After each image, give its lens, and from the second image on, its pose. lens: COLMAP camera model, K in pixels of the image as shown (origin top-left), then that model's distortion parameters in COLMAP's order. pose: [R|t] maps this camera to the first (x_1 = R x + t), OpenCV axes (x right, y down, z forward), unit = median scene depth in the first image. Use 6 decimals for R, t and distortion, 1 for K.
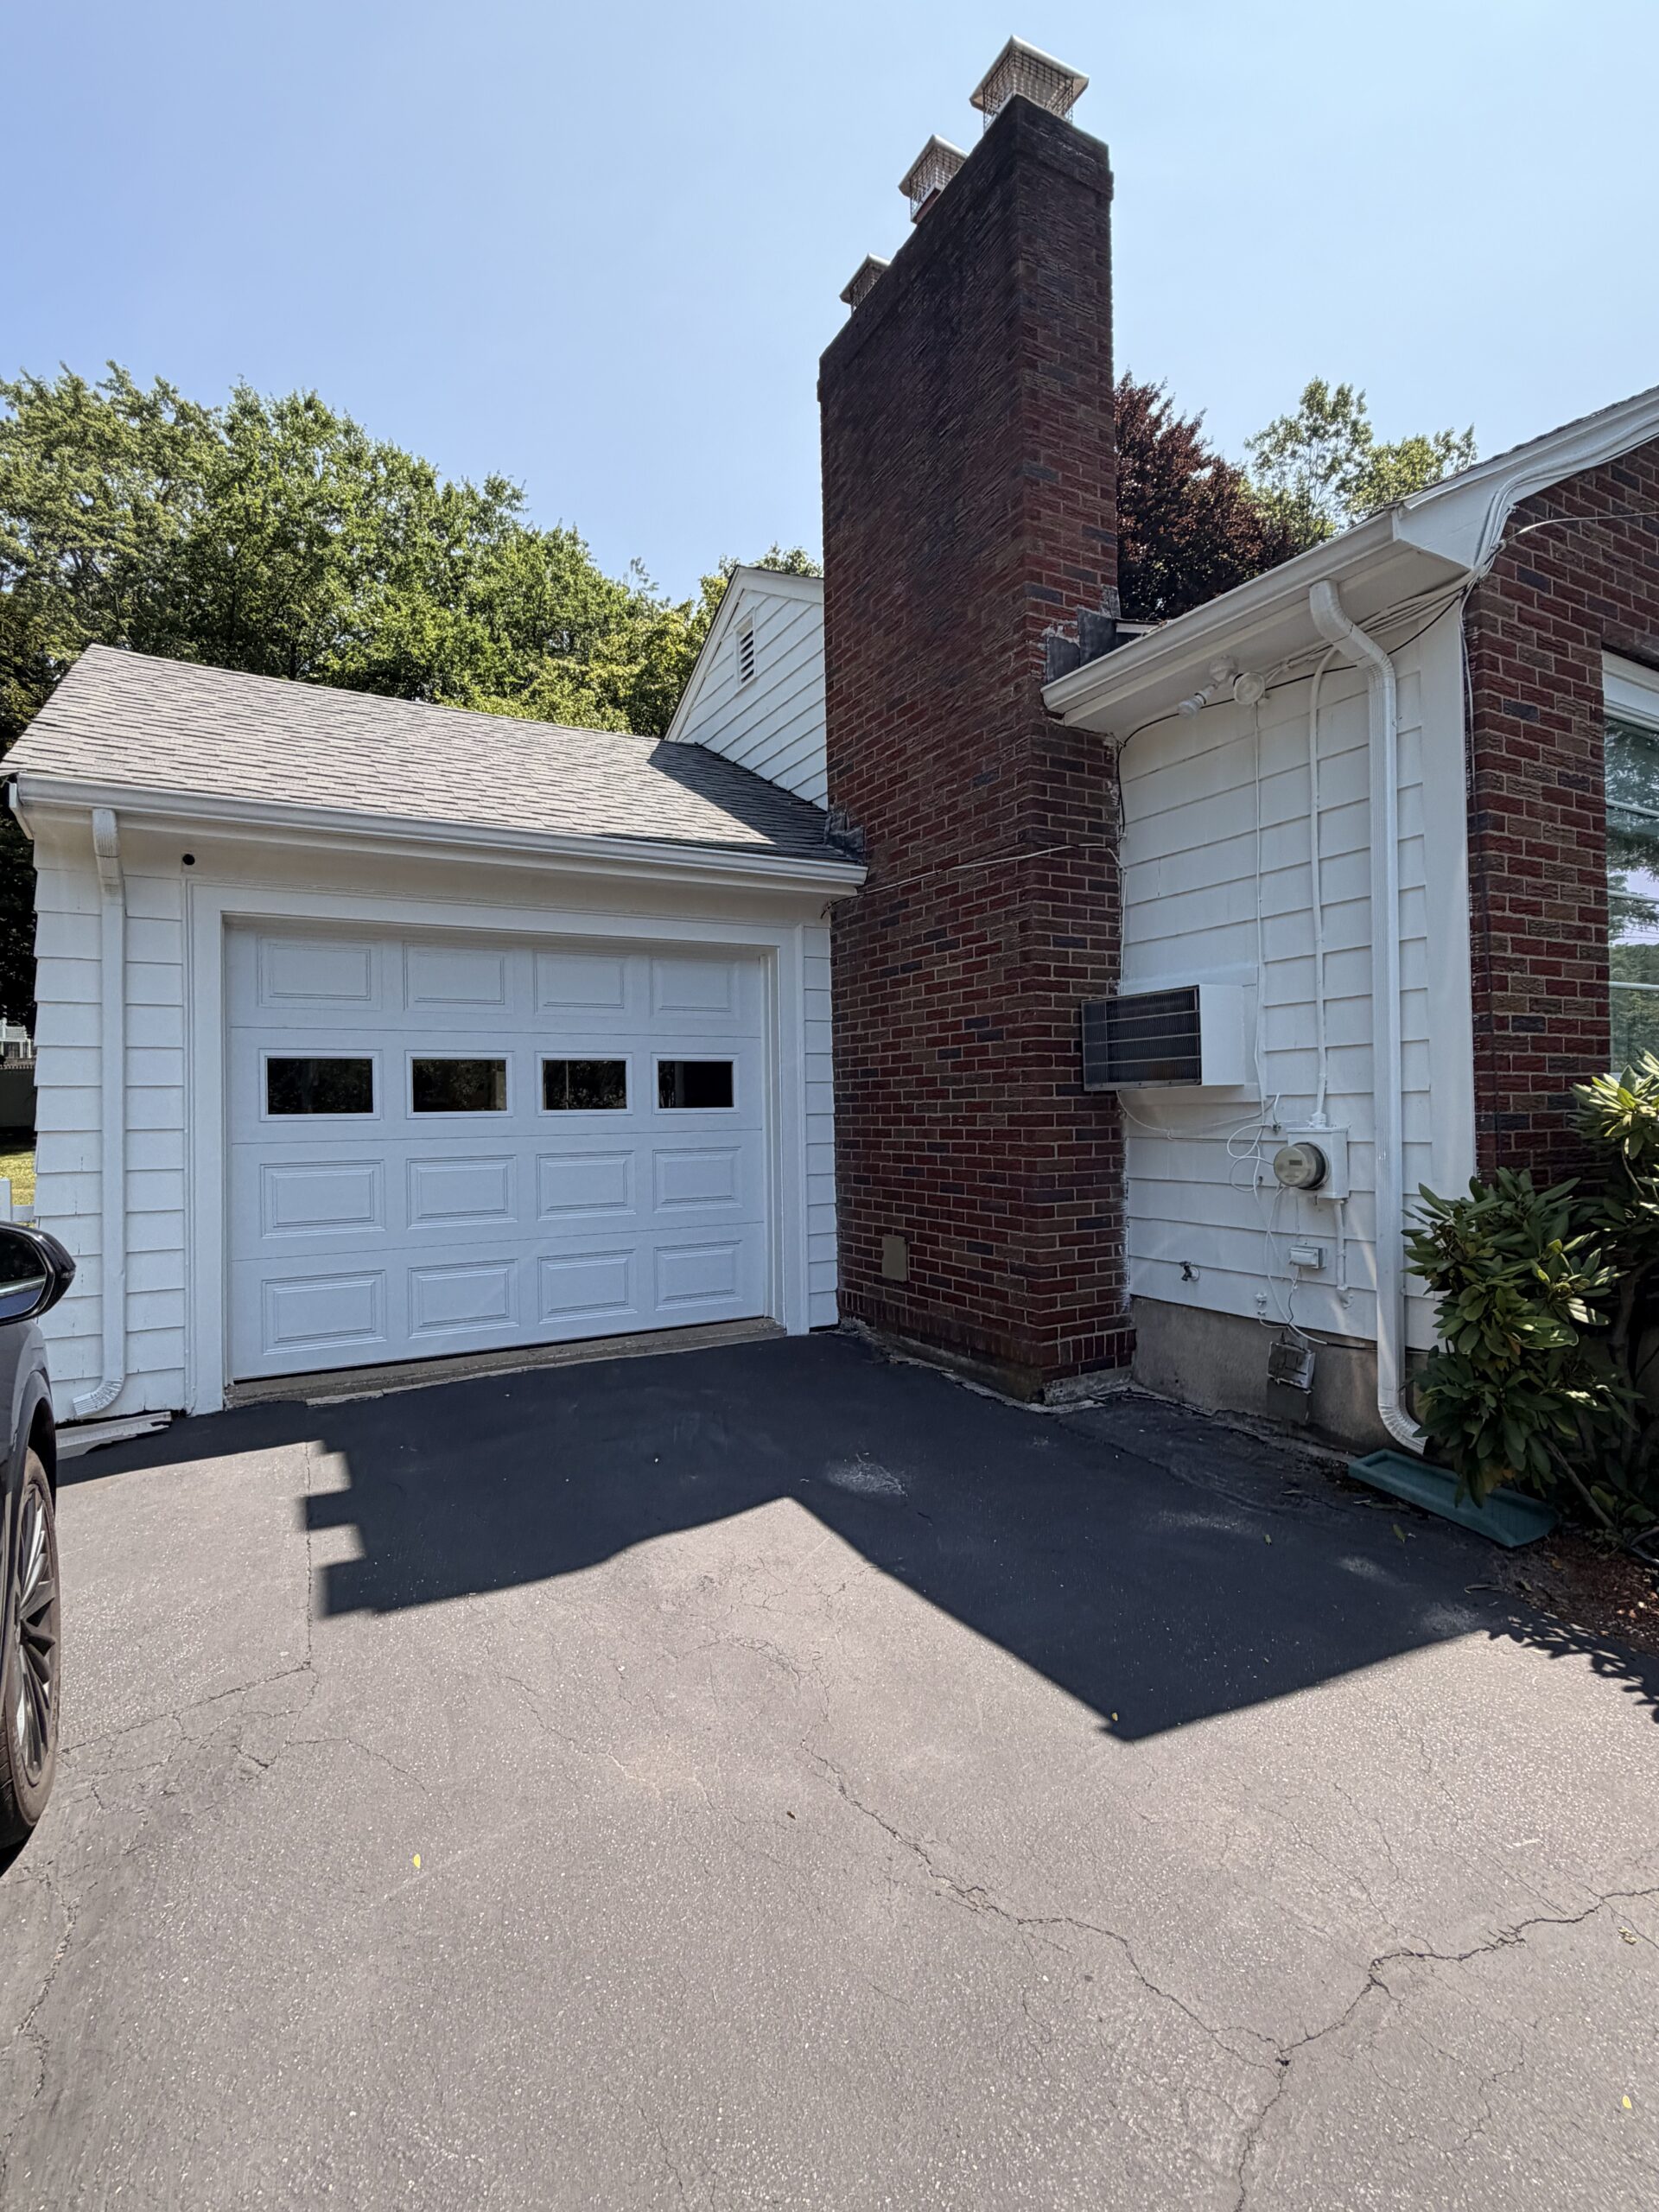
lens RADIAL K [[1069.4, 0, 829.5], [0, 1069.4, 1106.0], [0, 0, 1]] dist [0.003322, 0.000247]
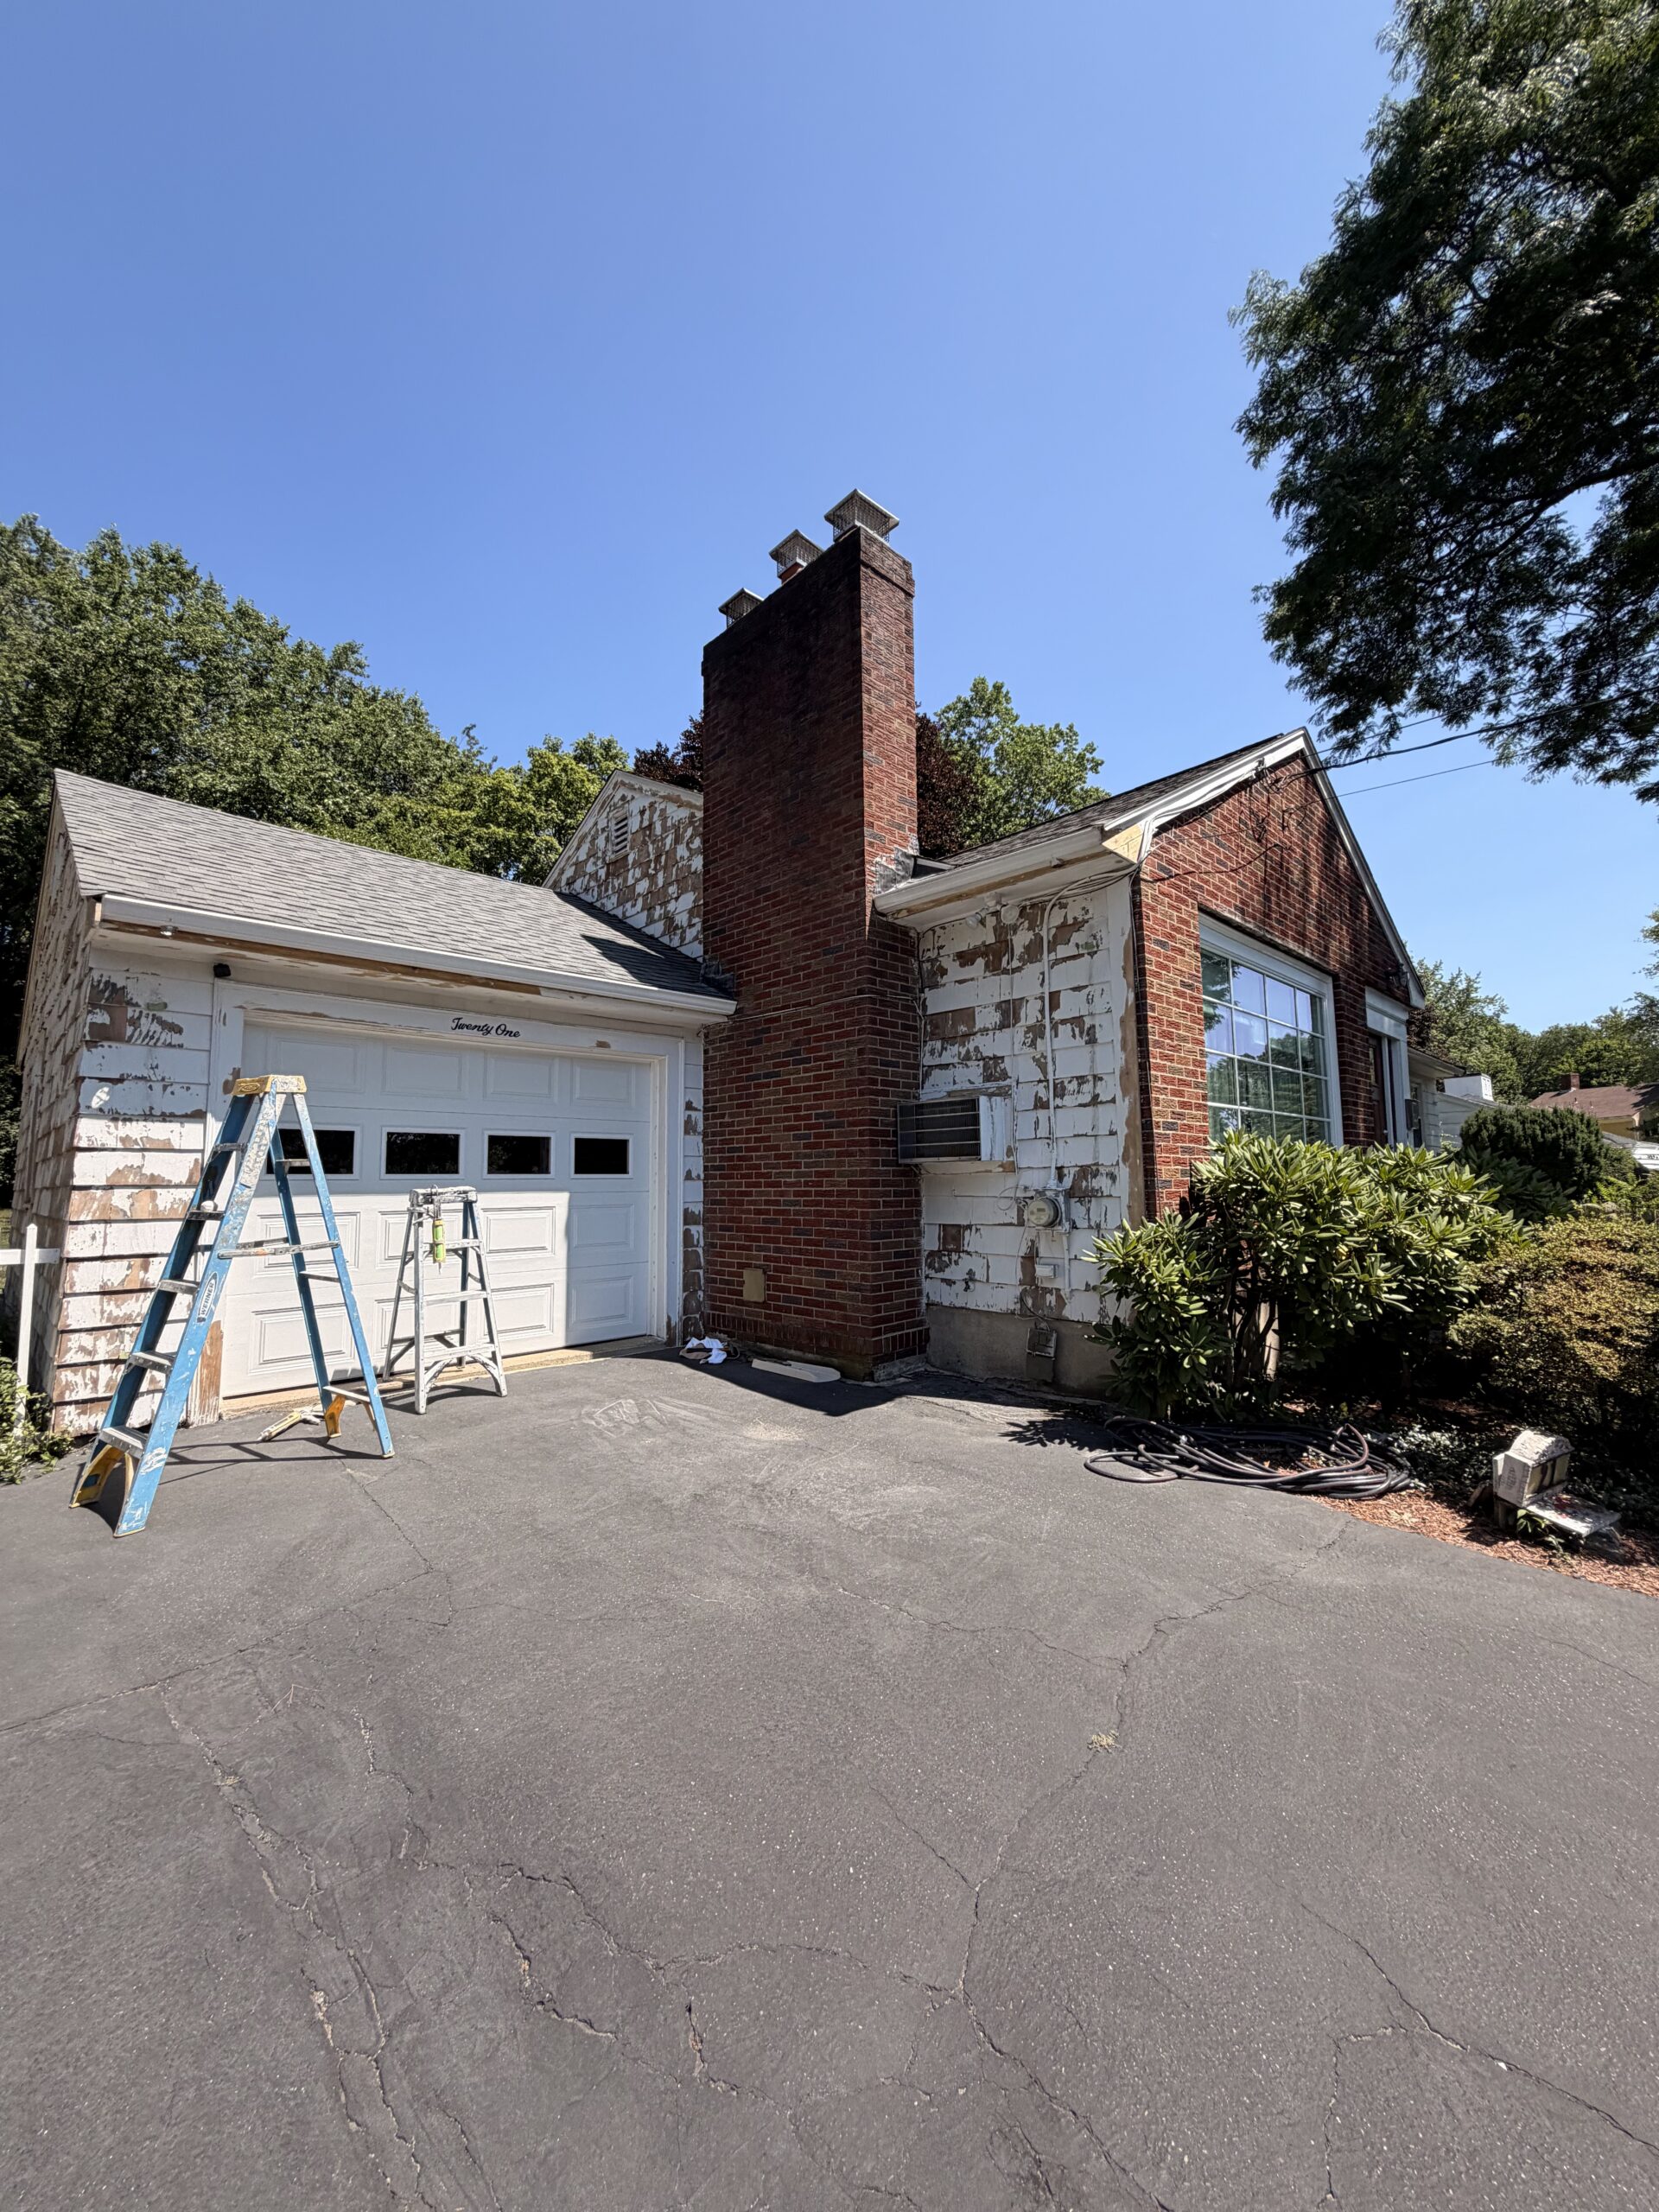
lens RADIAL K [[868.5, 0, 829.5], [0, 868.5, 1106.0], [0, 0, 1]] dist [0.000839, 0.000011]
pose [[0.965994, 0.031105, 0.256688, -0.149344], [-0.008450, 0.996005, -0.088898, 0.012617], [-0.258428, 0.083706, 0.962397, -0.124073]]
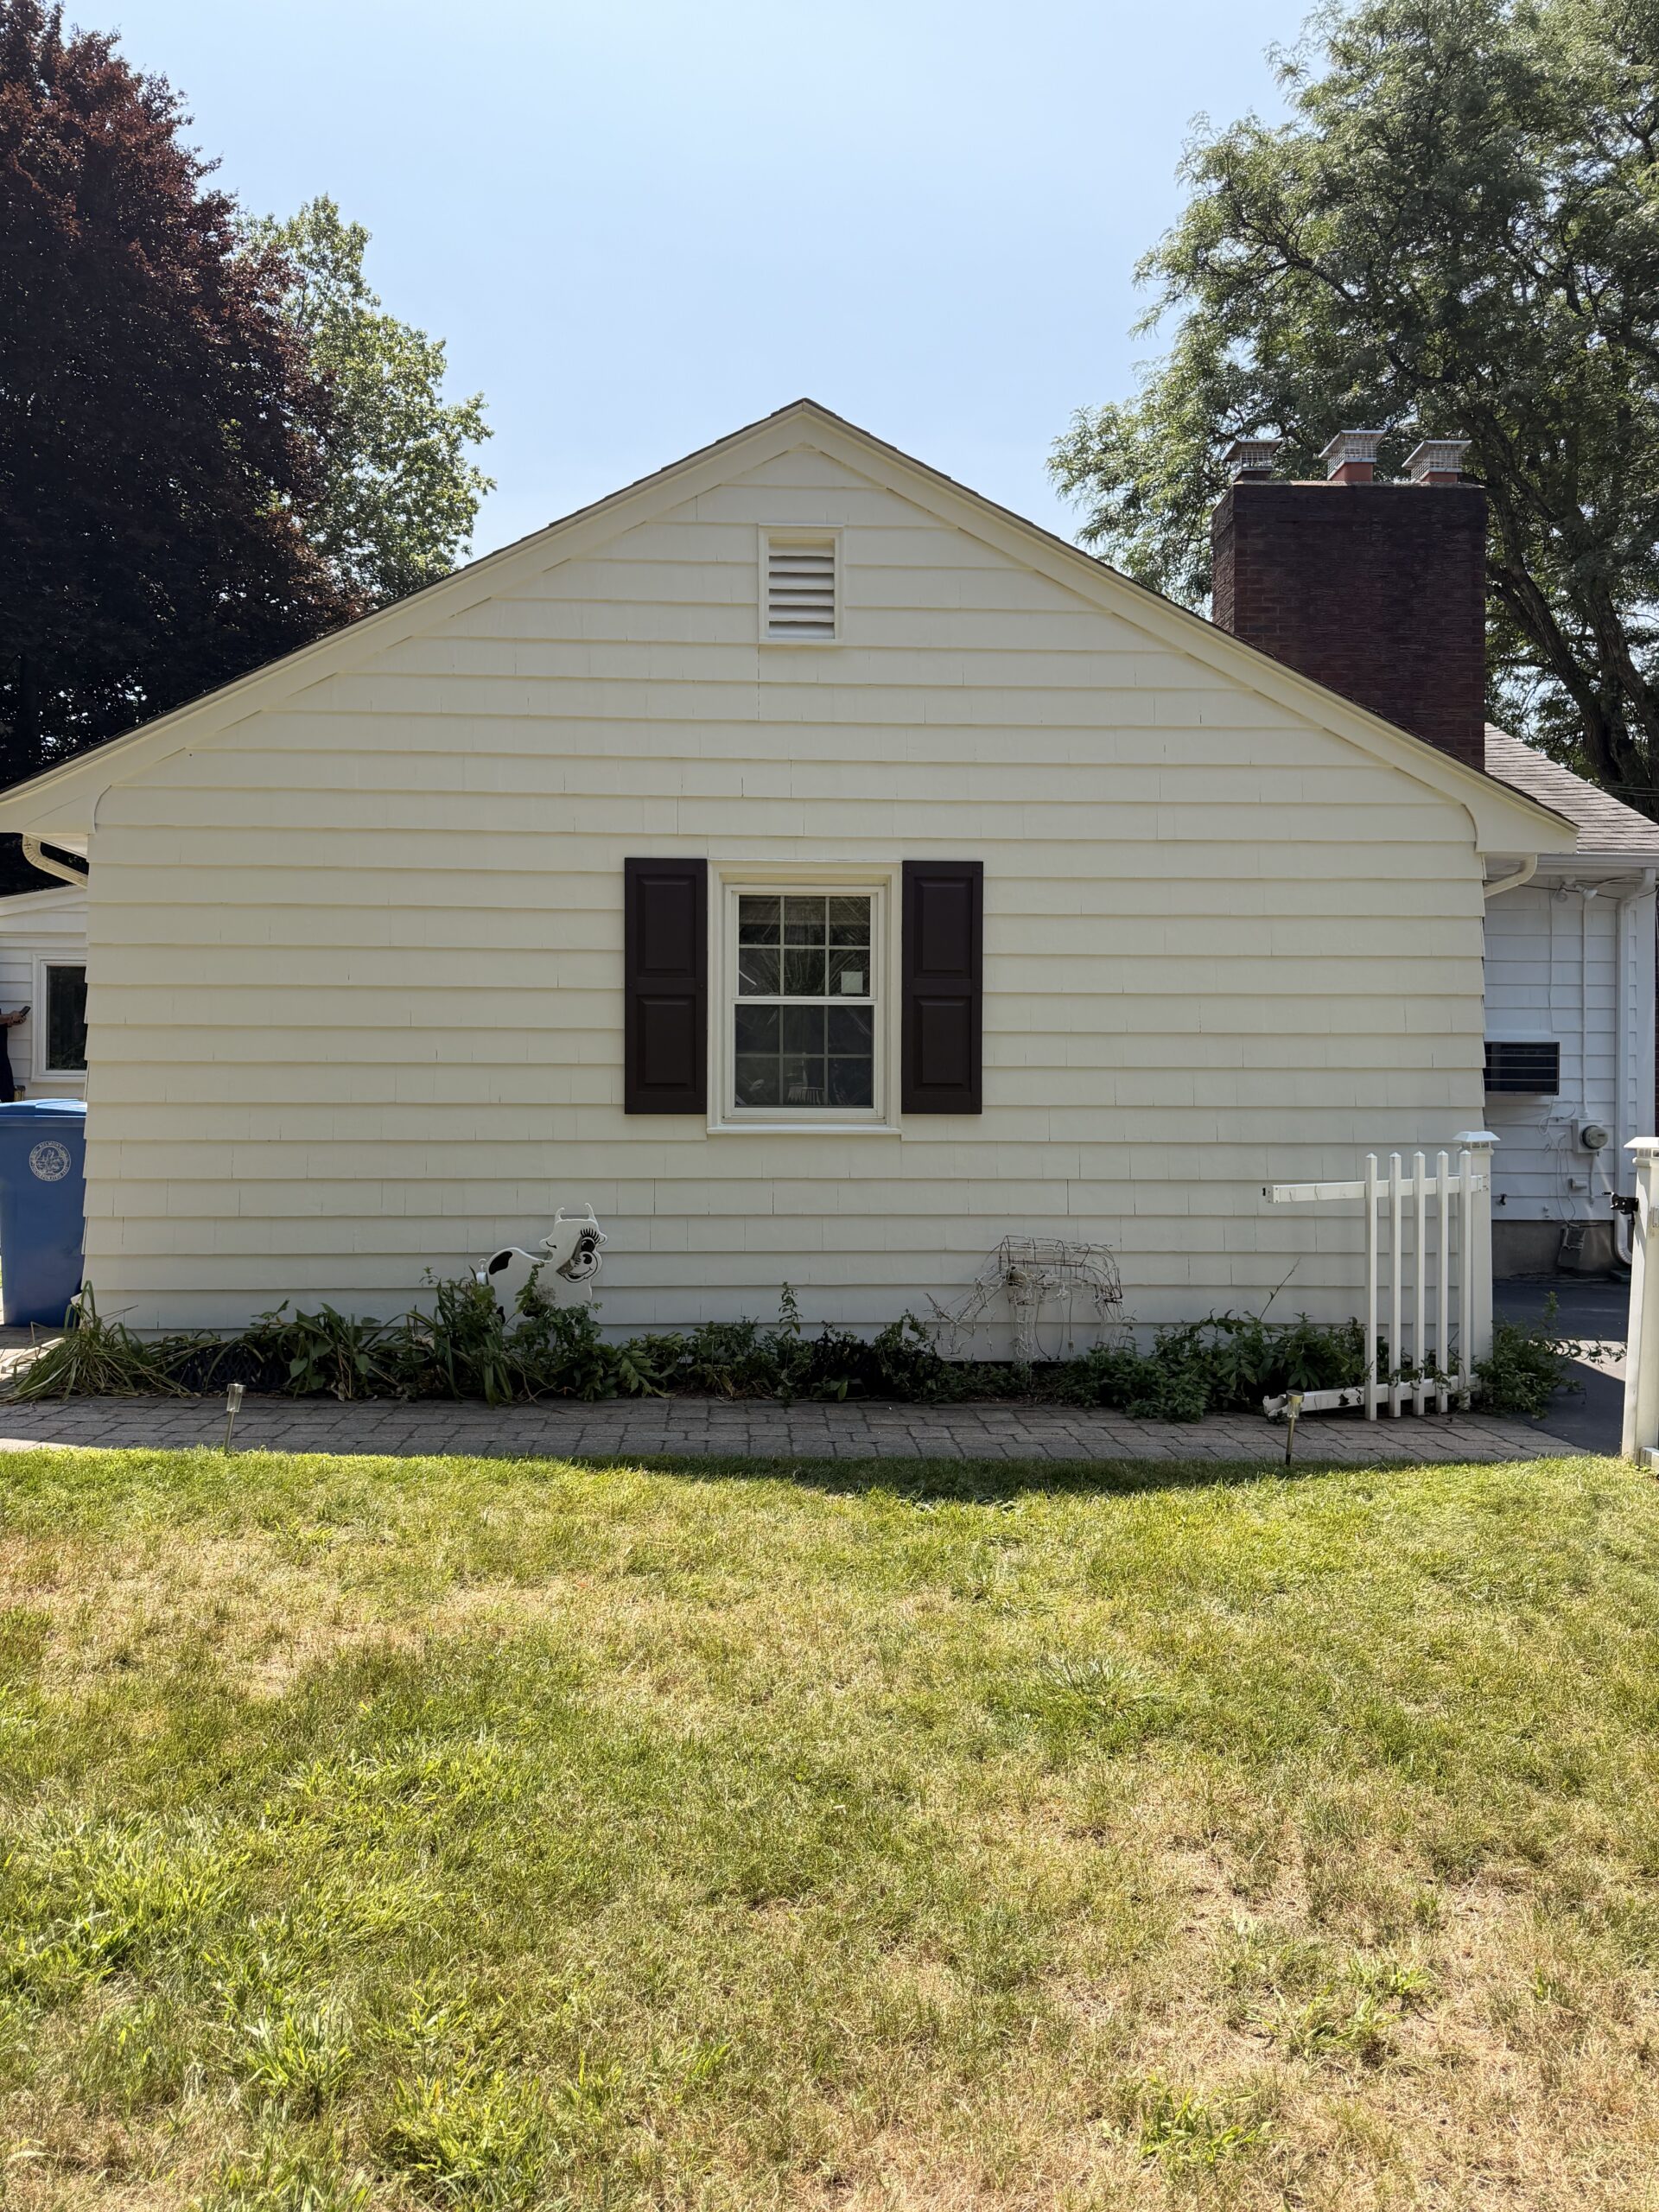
lens RADIAL K [[1523.7, 0, 829.5], [0, 1523.7, 1106.0], [0, 0, 1]] dist [0.003073, 0.001673]
pose [[0.427323, 0.001964, 0.904097, -2.064081], [-0.007665, 0.999970, 0.001451, 0.003917], [-0.904067, -0.007550, 0.427325, 0.803897]]
